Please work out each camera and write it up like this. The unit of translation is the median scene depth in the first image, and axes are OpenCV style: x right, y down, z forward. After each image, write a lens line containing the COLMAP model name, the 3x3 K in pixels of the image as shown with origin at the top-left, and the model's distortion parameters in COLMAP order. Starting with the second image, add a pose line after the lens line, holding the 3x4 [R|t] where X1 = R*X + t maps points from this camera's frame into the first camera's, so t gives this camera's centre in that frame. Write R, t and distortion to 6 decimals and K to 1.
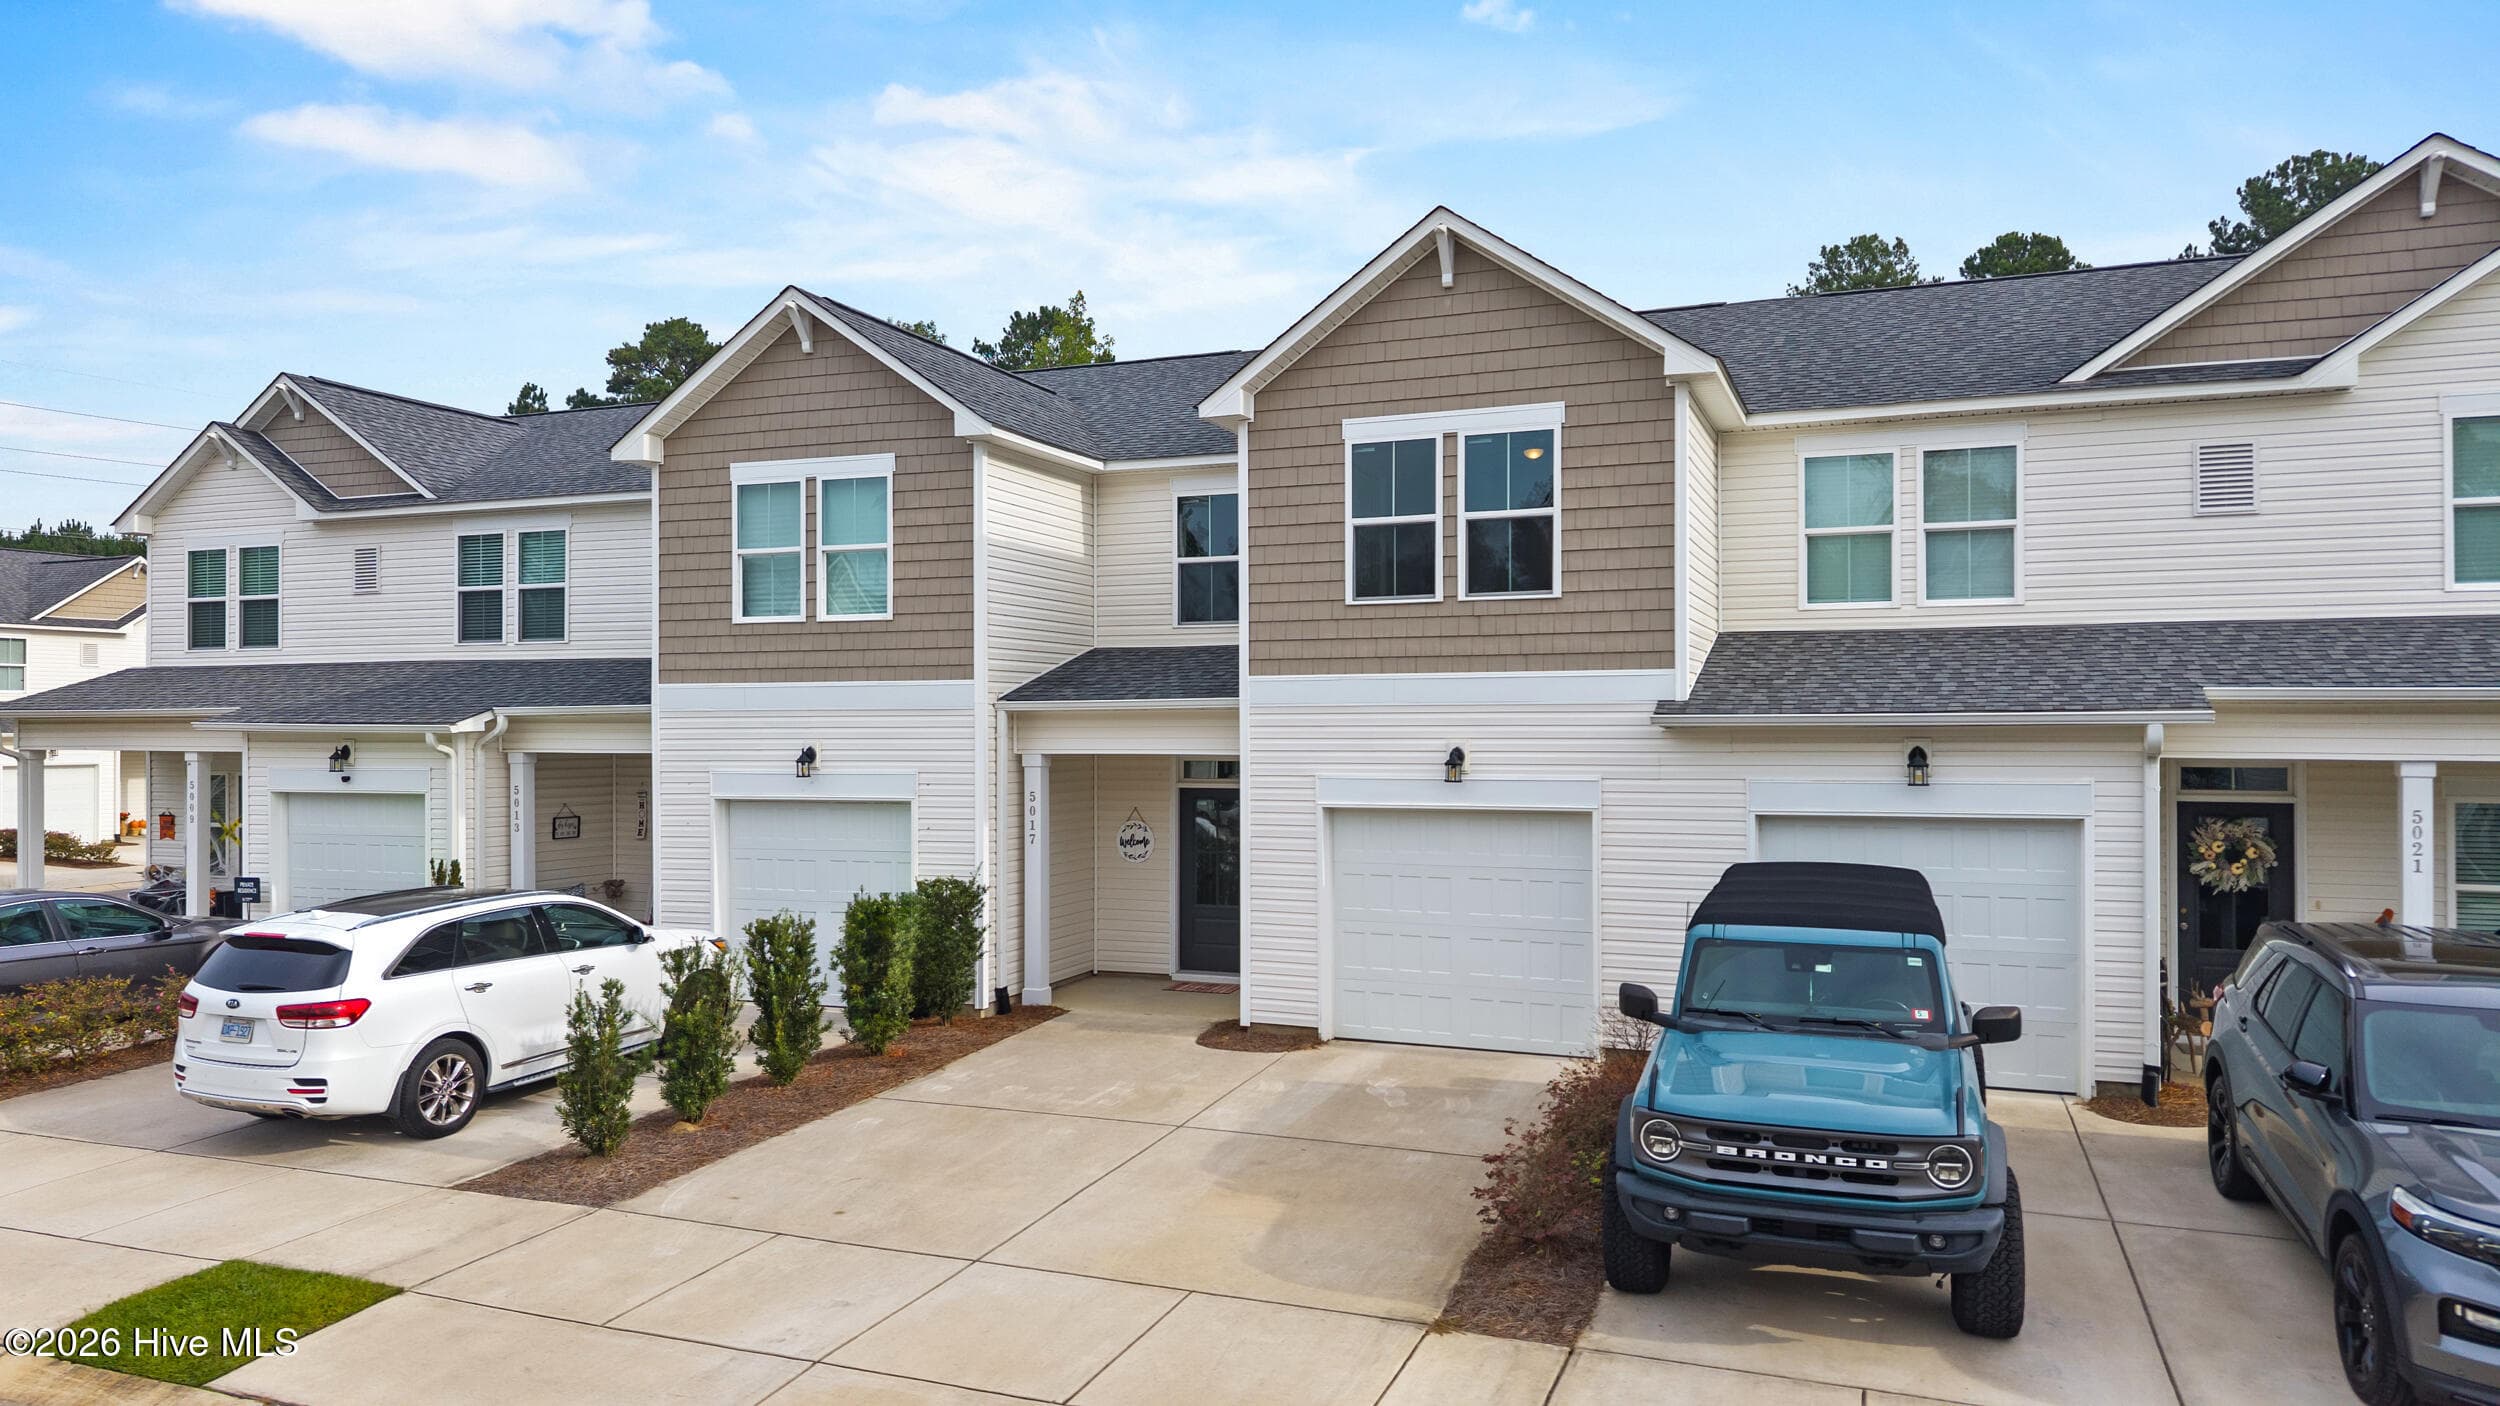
lens RADIAL K [[1680.3, 0, 1237.5], [0, 1680.3, 718.5], [0, 0, 1]] dist [0.030905, -0.030303]
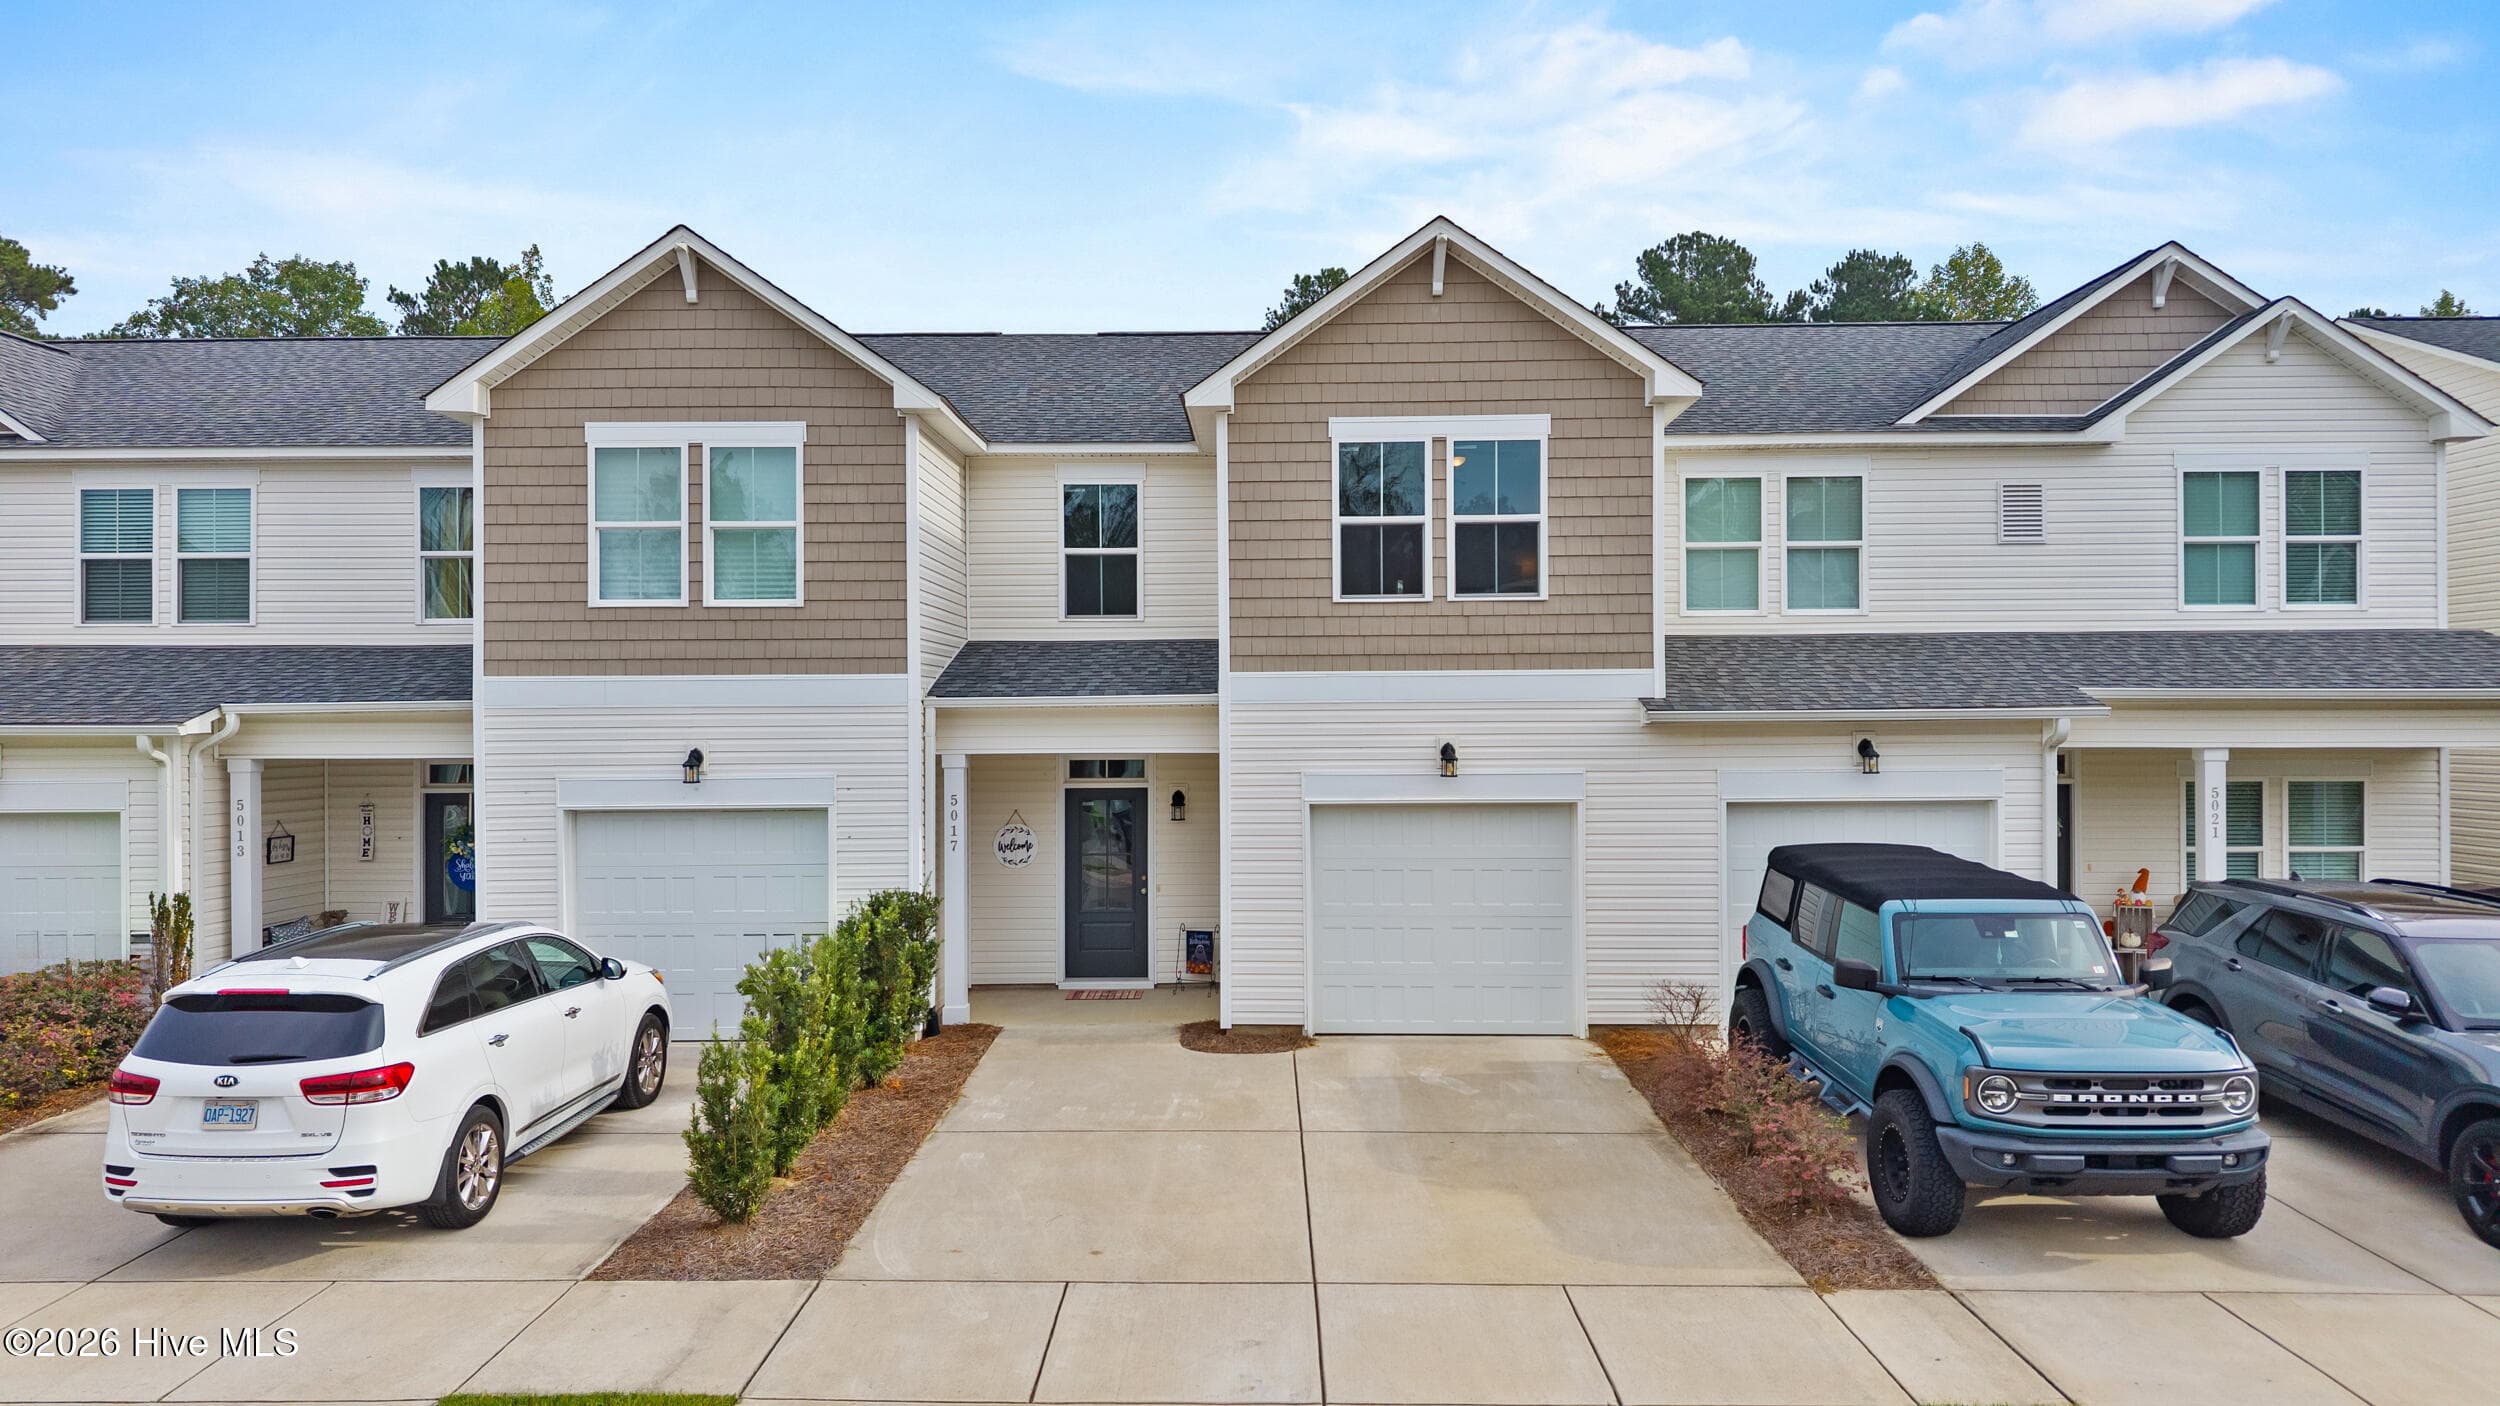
lens RADIAL K [[1680.3, 0, 1242.6], [0, 1680.3, 721.5], [0, 0, 1]] dist [0.030905, -0.030303]
pose [[0.933852, -0.003003, 0.357646, -0.350477], [0.001854, 0.999992, 0.003555, 0.000094], [-0.357654, -0.002657, 0.933850, 0.081216]]
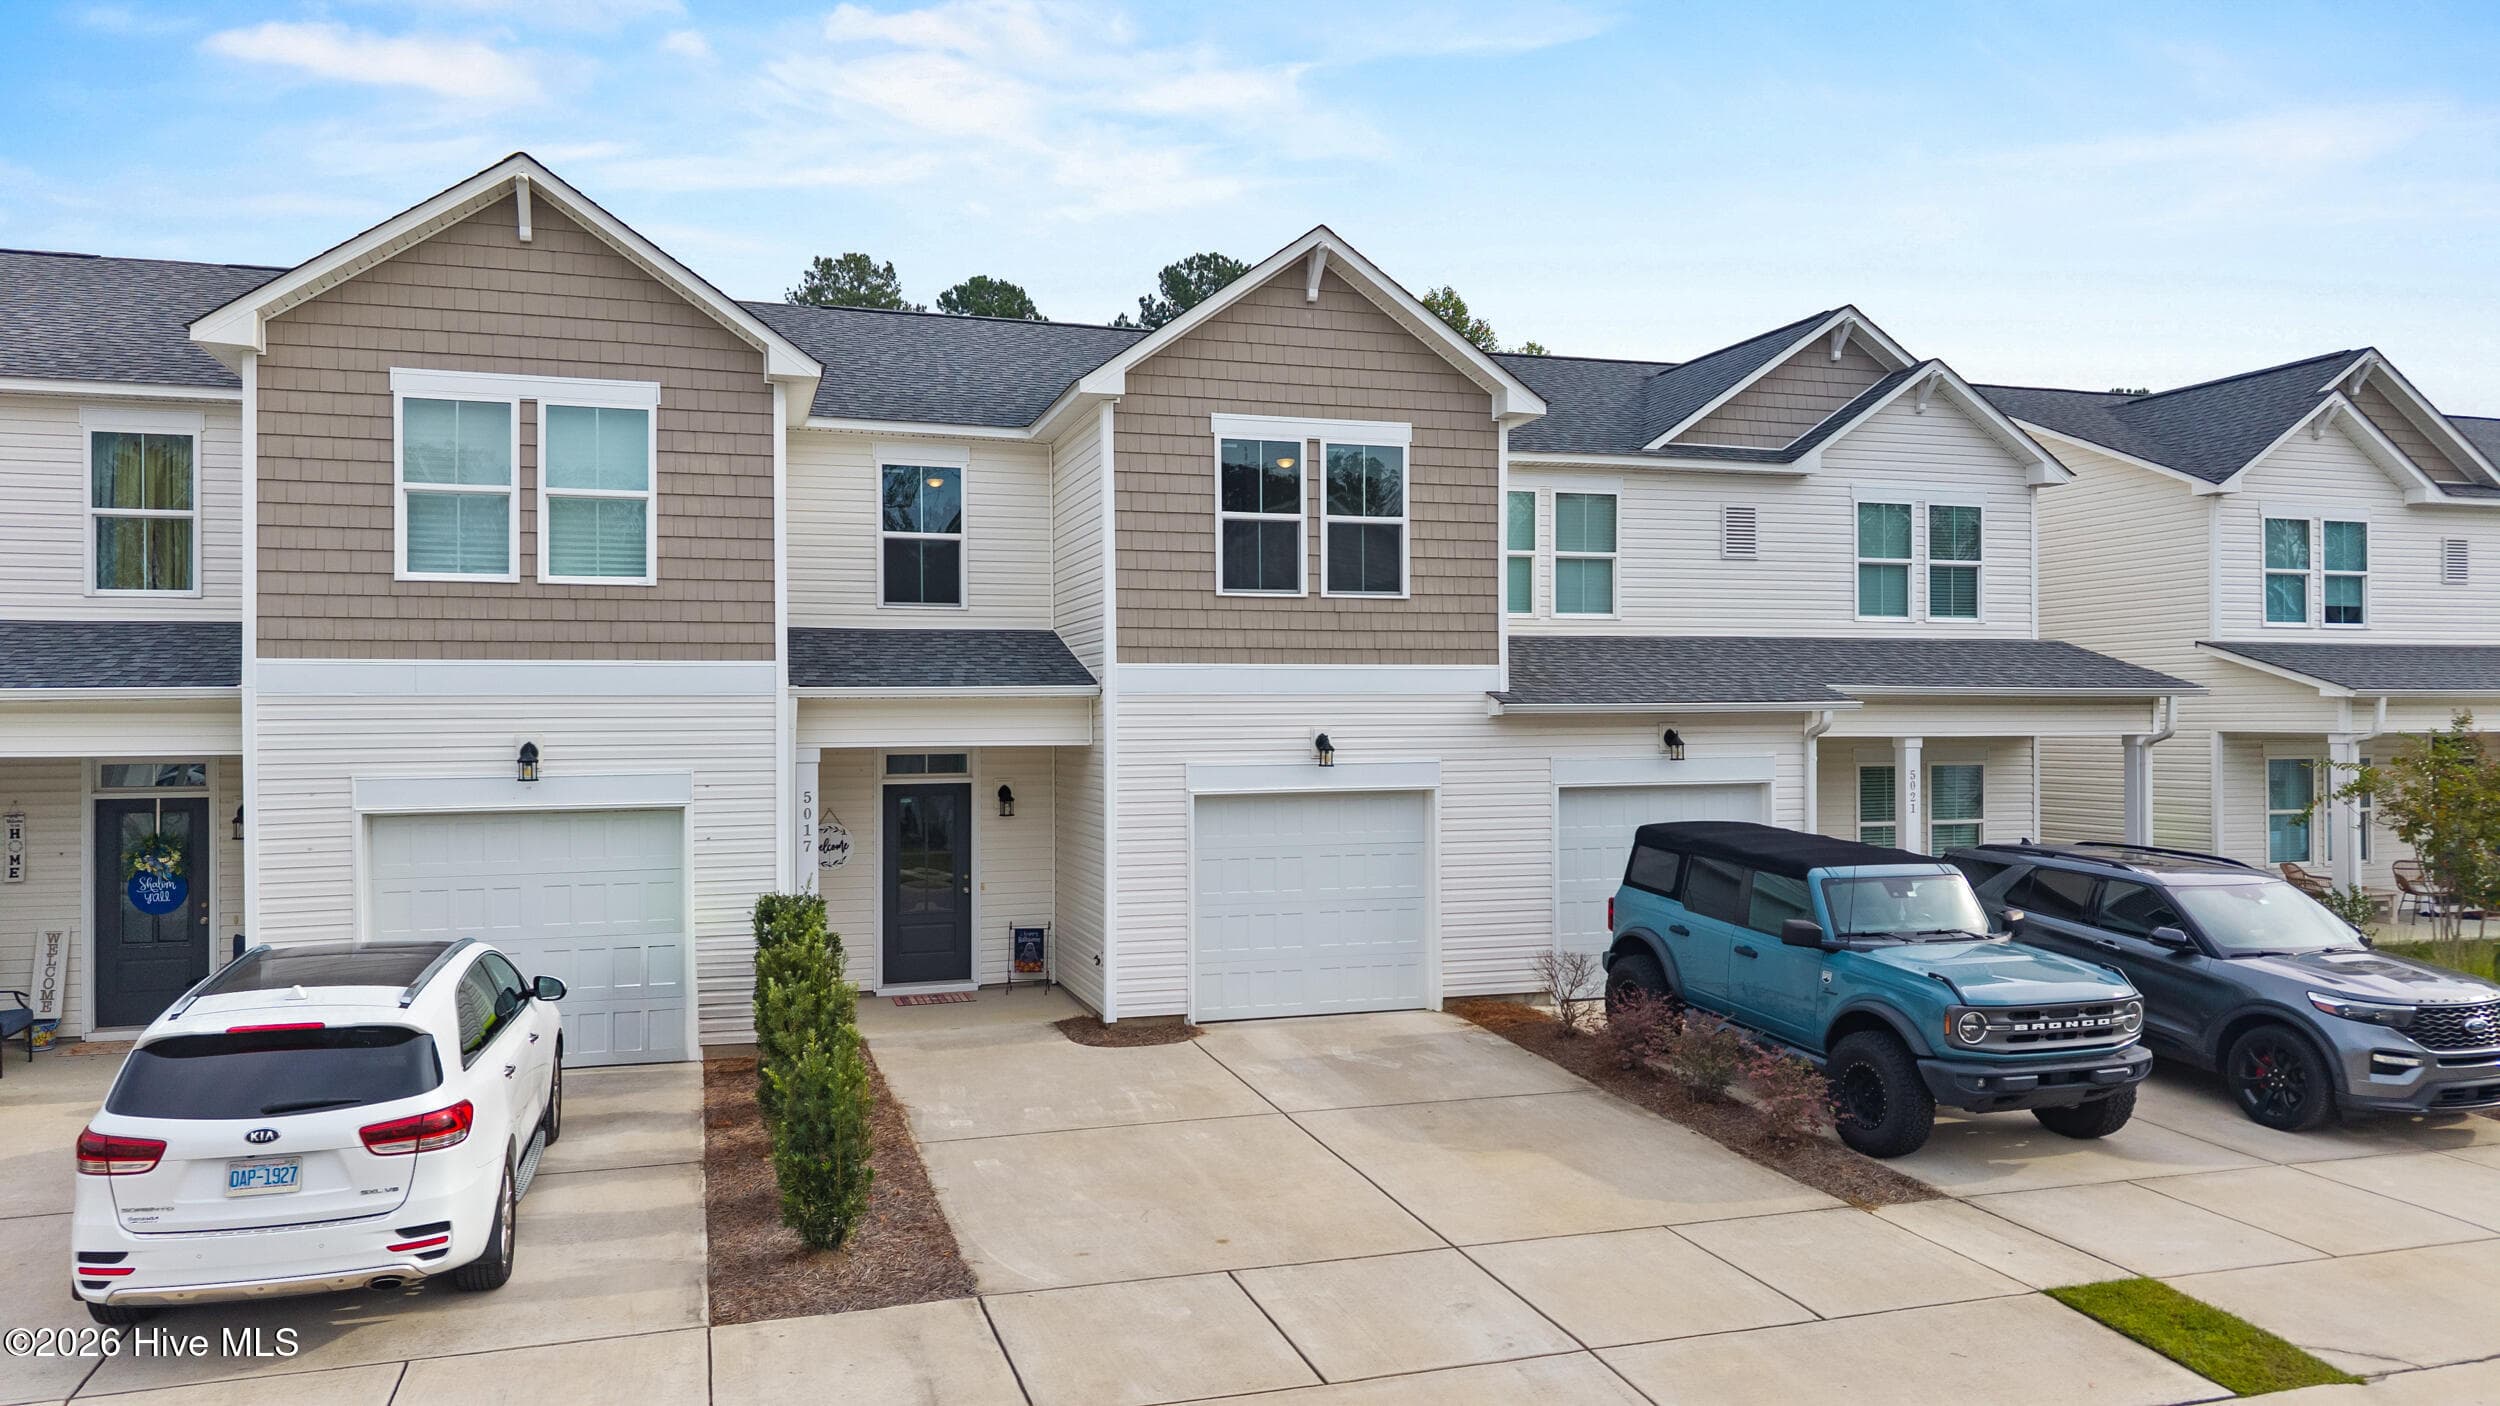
lens RADIAL K [[1680.3, 0, 1248.2], [0, 1680.3, 719.8], [0, 0, 1]] dist [0.030905, -0.030303]
pose [[0.767674, -0.001823, 0.640837, -0.581056], [0.000697, 0.999998, 0.002010, 0.005756], [-0.640840, -0.001096, 0.767674, 0.207305]]
